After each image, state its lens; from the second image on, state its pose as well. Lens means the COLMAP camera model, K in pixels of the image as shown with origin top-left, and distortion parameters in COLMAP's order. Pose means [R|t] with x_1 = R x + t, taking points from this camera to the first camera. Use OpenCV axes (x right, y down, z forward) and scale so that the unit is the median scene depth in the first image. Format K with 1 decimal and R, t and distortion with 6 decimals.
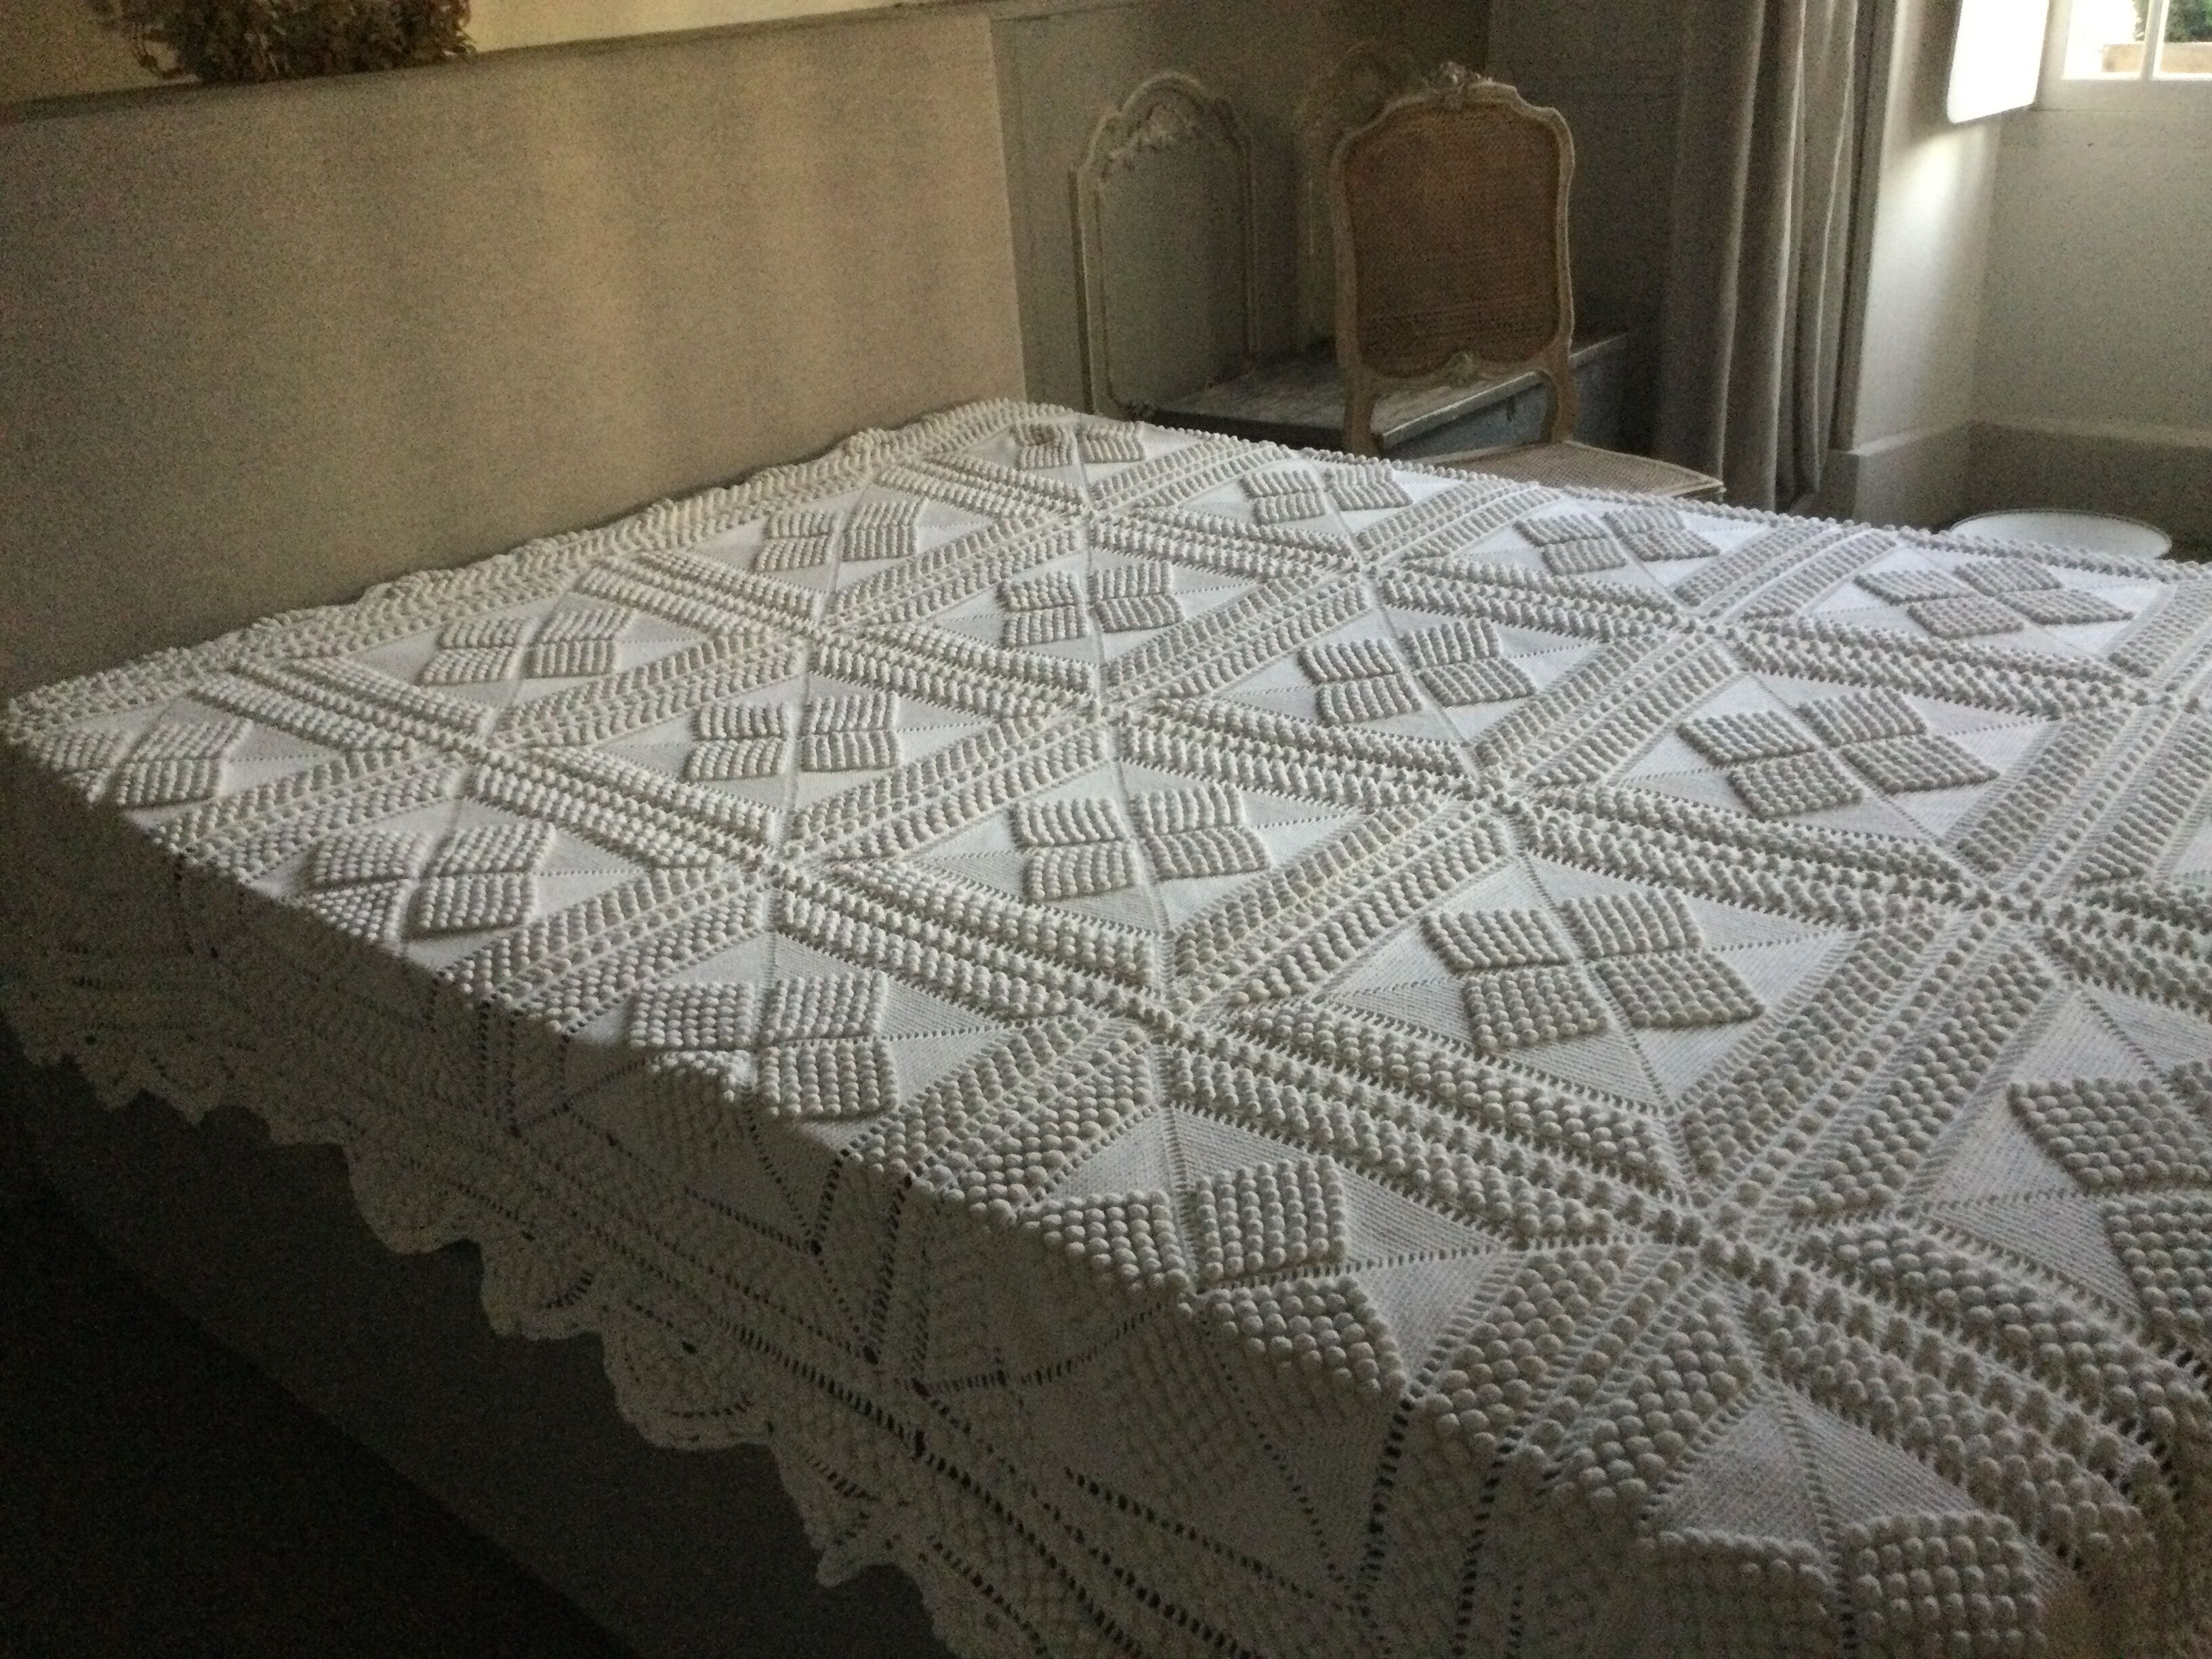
lens RADIAL K [[1970.0, 0, 1118.8], [0, 1970.0, 816.3], [0, 0, 1]] dist [0.146991, -0.315659]
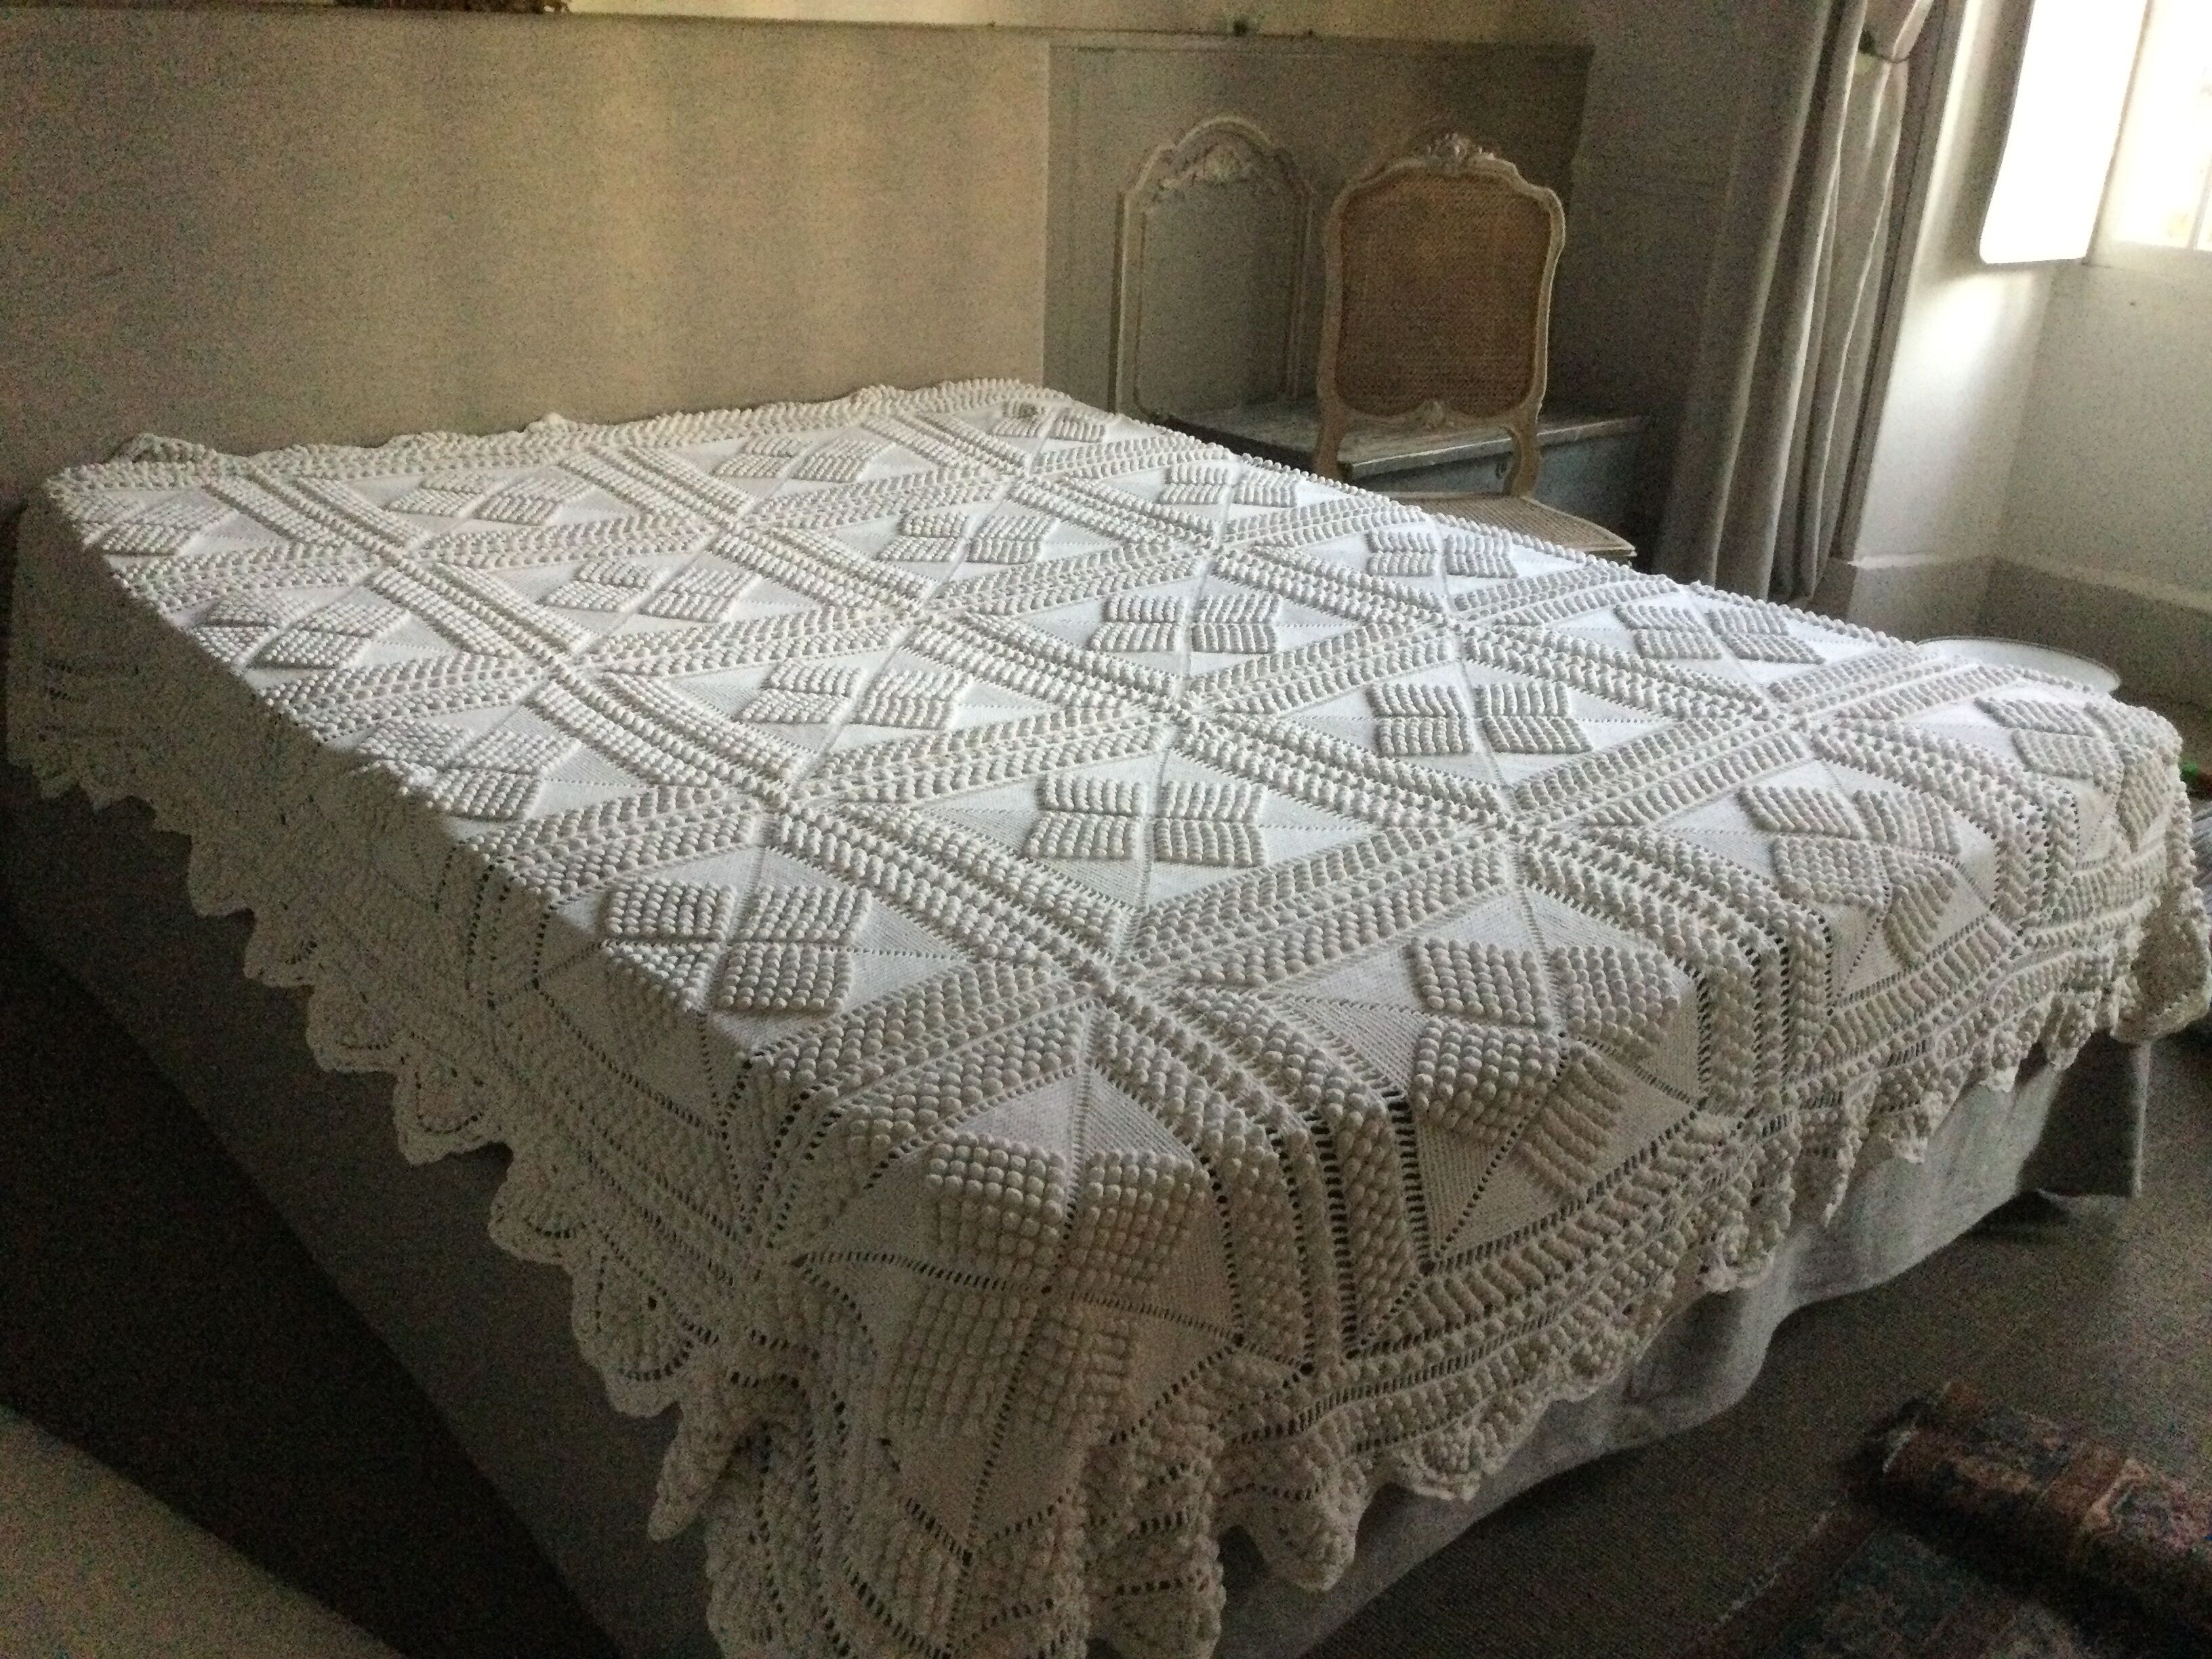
lens RADIAL K [[1940.1, 0, 1106.0], [0, 1940.1, 829.5], [0, 0, 1]] dist [0.143484, -0.301823]
pose [[0.978270, 0.168949, -0.120183, 0.268194], [-0.171537, 0.985111, -0.011442, 0.068292], [0.116460, 0.031809, 0.992686, -0.127215]]
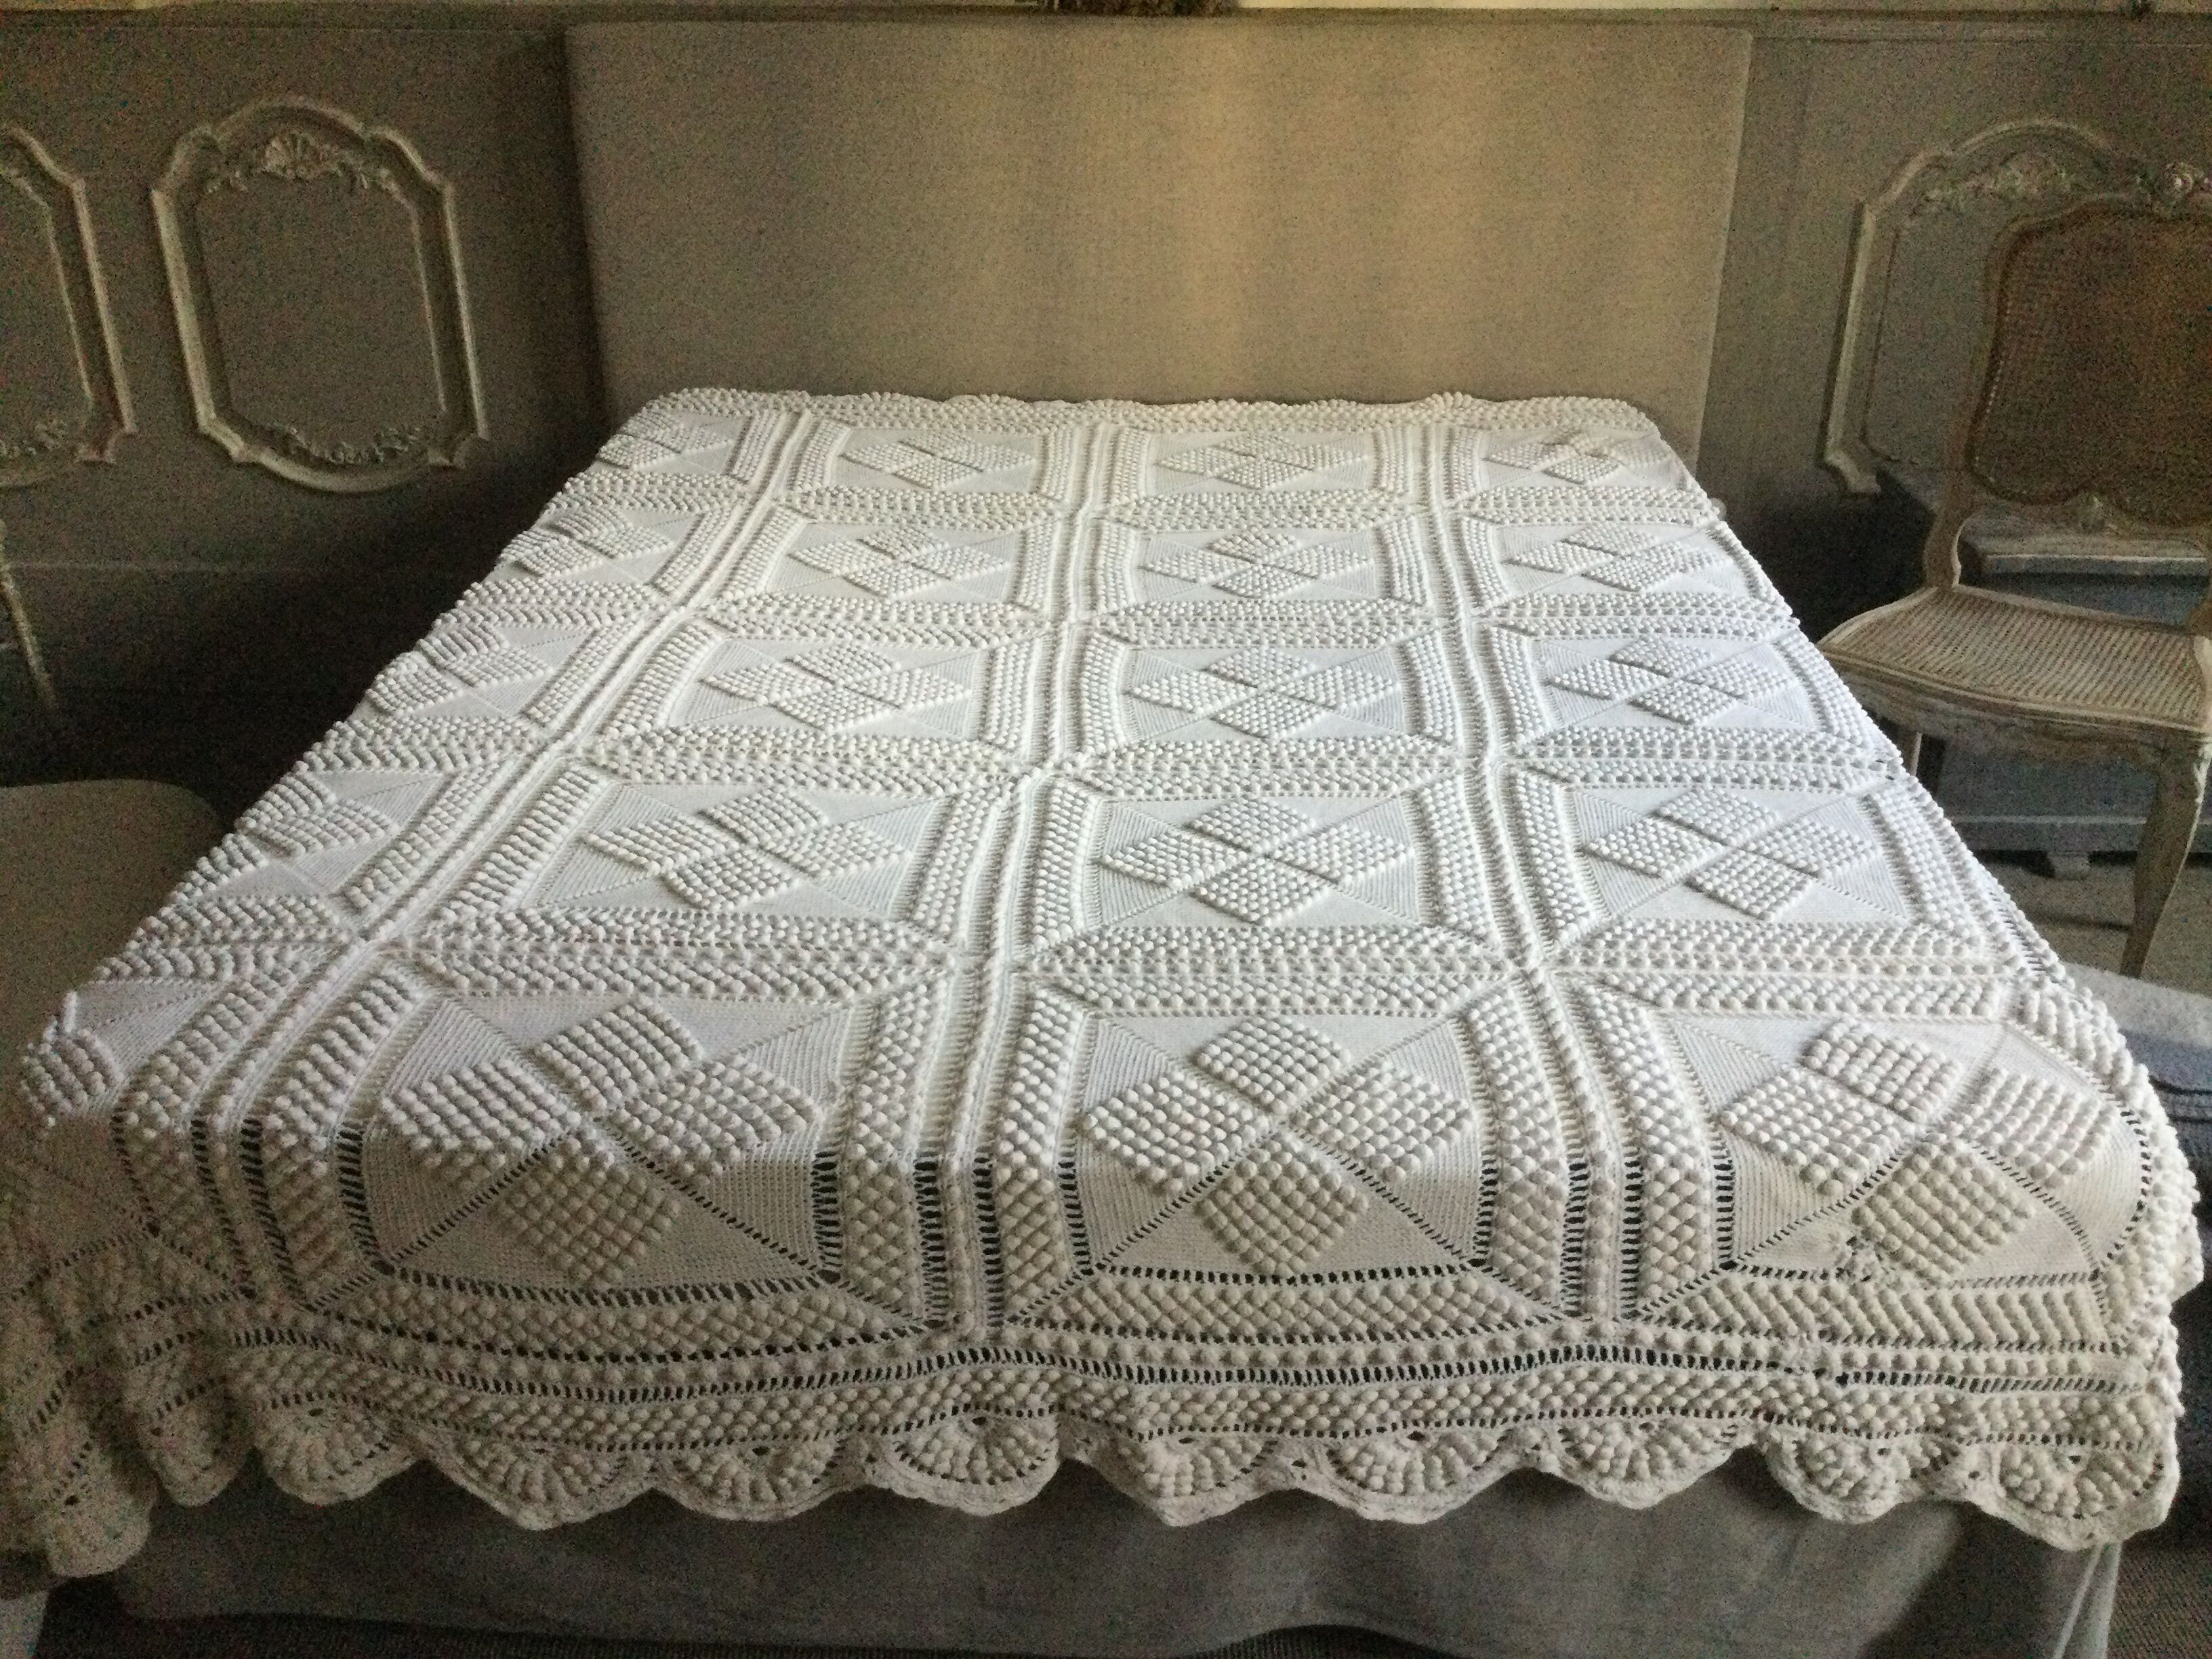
lens RADIAL K [[1940.1, 0, 1106.0], [0, 1940.1, 829.5], [0, 0, 1]] dist [0.143484, -0.301823]
pose [[0.596962, 0.409000, -0.690185, 0.901049], [-0.364847, 0.904584, 0.220485, -0.216144], [0.714509, 0.120191, 0.689225, 0.220586]]
